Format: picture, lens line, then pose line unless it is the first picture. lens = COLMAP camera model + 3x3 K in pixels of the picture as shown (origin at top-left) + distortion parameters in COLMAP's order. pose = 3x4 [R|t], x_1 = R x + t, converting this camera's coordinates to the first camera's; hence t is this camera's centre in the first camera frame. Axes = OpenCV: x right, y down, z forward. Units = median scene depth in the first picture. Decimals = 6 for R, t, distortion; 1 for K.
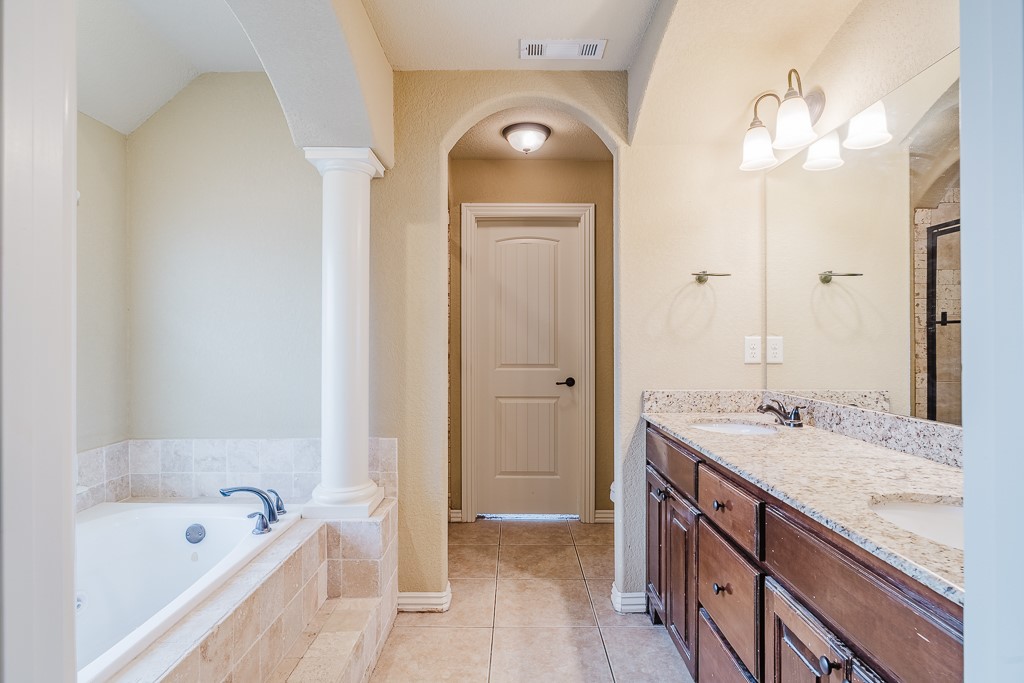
lens RADIAL K [[527.0, 0, 509.4], [0, 527.0, 340.7], [0, 0, 1]] dist [-0.003042, -0.000578]
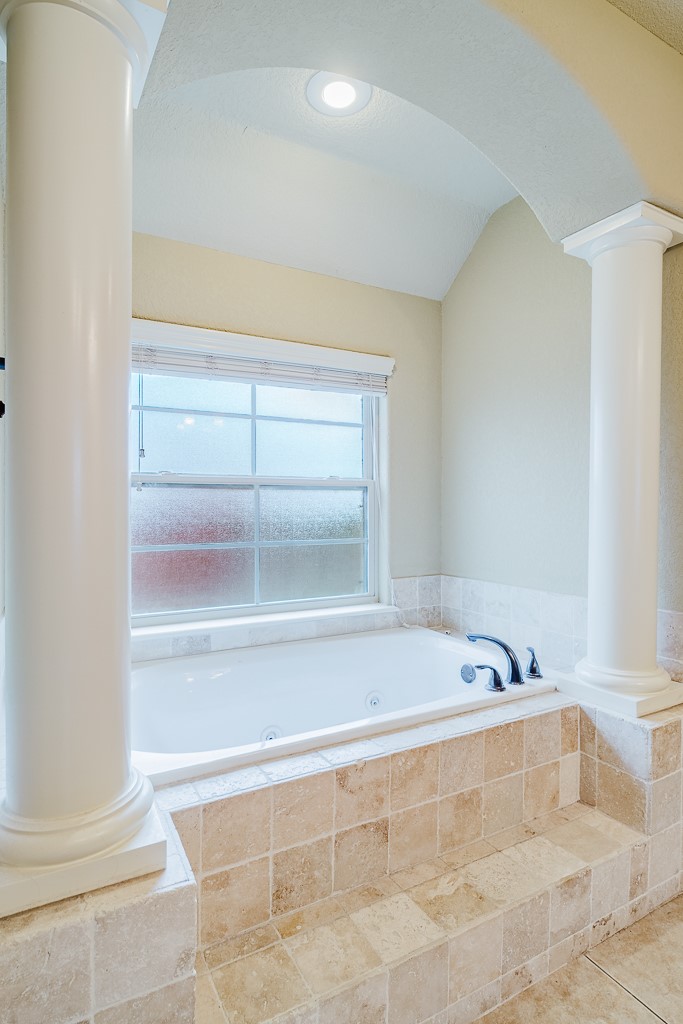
lens RADIAL K [[527.0, 0, 340.5], [0, 527.0, 509.9], [0, 0, 1]] dist [-0.003042, -0.000578]
pose [[0.494701, 0.009296, -0.869014, 0.145931], [0.000071, 0.999942, 0.010737, 0.041373], [0.869063, -0.005373, 0.494671, 0.277377]]
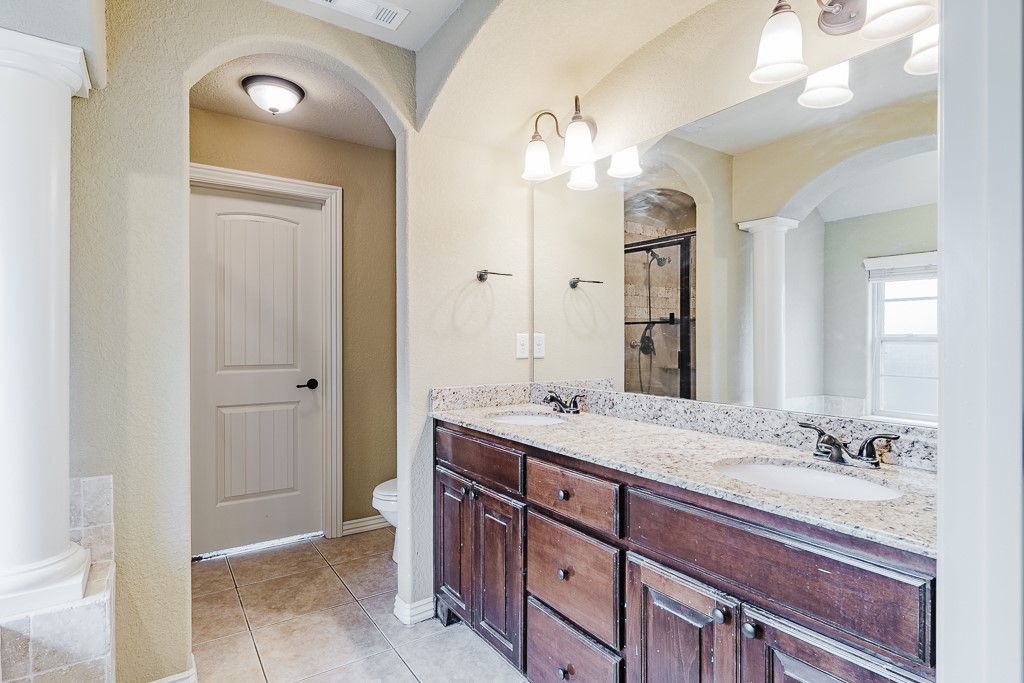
lens RADIAL K [[527.0, 0, 509.4], [0, 527.0, 340.7], [0, 0, 1]] dist [-0.003042, -0.000578]
pose [[0.823965, -0.001922, 0.566638, -0.185637], [-0.001061, 0.999987, 0.004935, 0.001545], [-0.566640, -0.004667, 0.823952, 0.129795]]
